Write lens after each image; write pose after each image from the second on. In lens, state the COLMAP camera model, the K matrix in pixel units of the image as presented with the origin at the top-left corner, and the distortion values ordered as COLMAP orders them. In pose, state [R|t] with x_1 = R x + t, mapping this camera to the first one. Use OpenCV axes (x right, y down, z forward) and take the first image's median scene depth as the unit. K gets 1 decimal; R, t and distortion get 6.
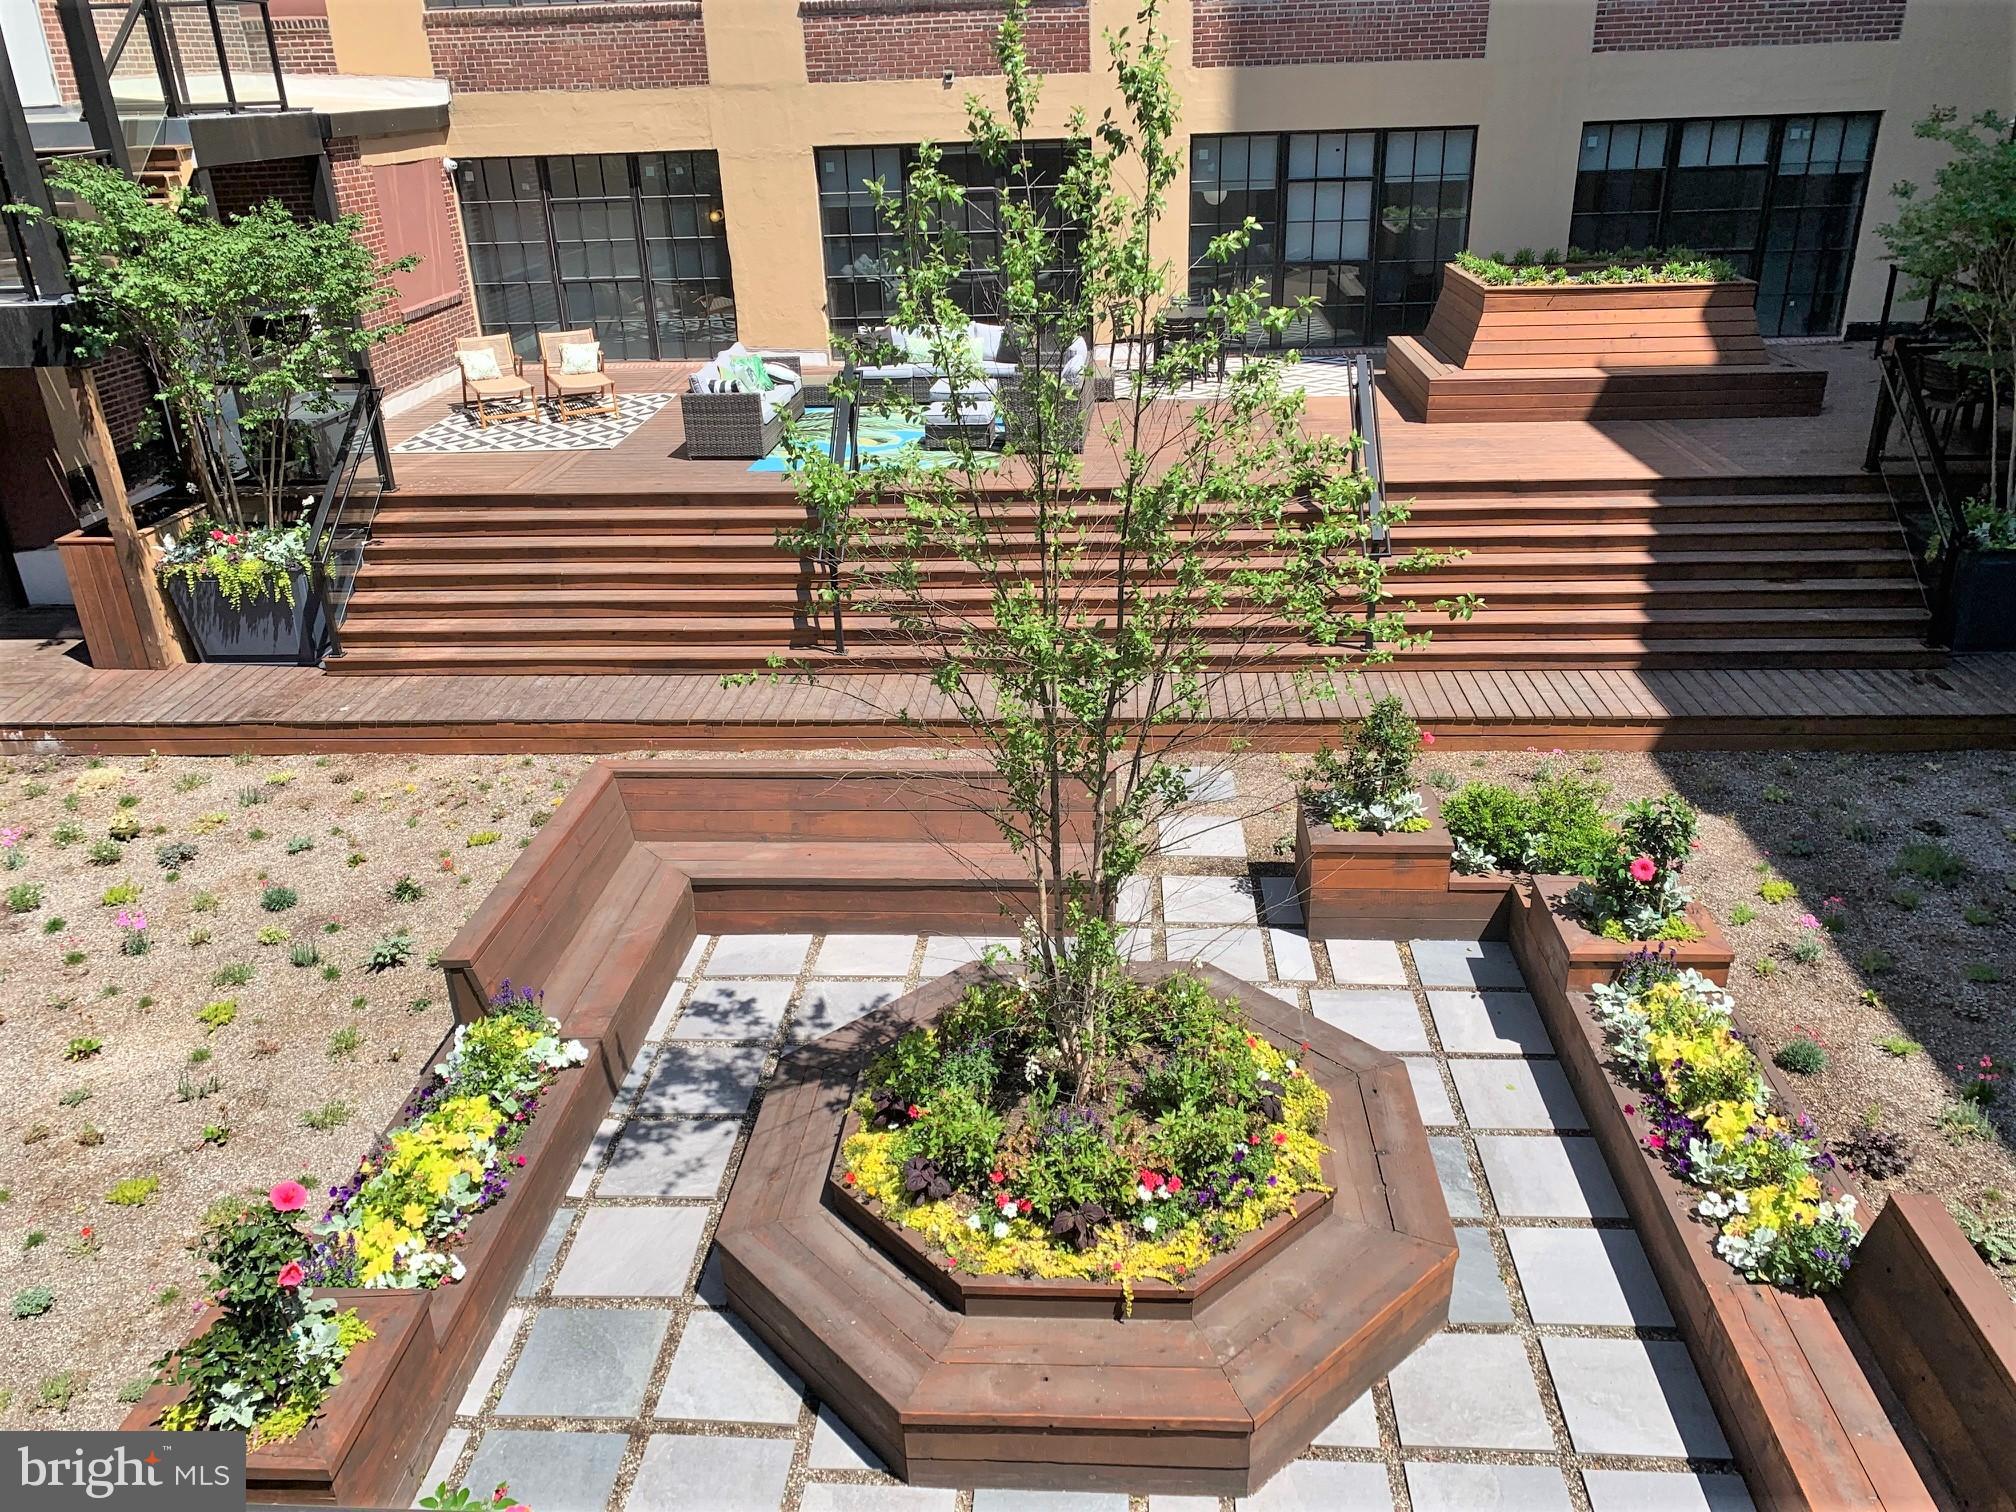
lens RADIAL K [[1540.6, 0, 1010.5], [0, 1540.6, 755.6], [0, 0, 1]] dist [0.042850, 0.000955]
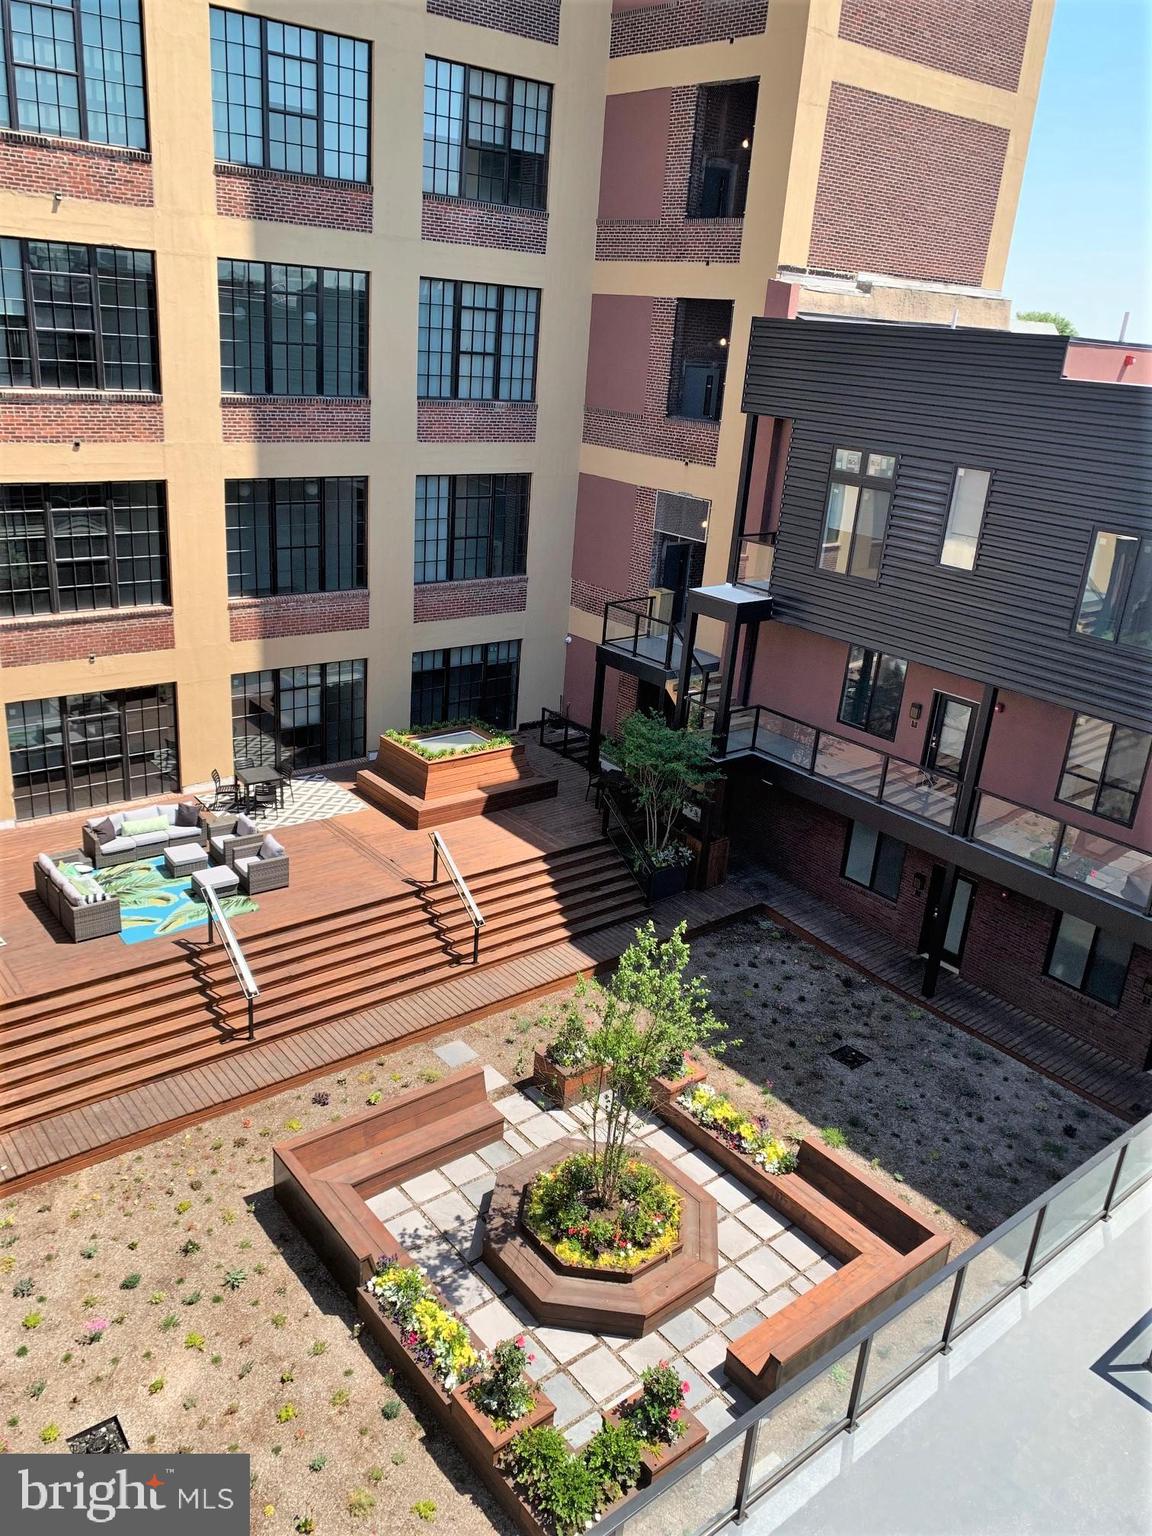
lens RADIAL K [[1173.8, 0, 578.8], [0, 1173.8, 764.3], [0, 0, 1]] dist [0.042850, 0.000955]
pose [[0.731811, -0.161966, 0.661982, -0.792362], [0.189073, 0.981470, 0.031117, -0.401893], [-0.654755, 0.102391, 0.748874, -0.444849]]
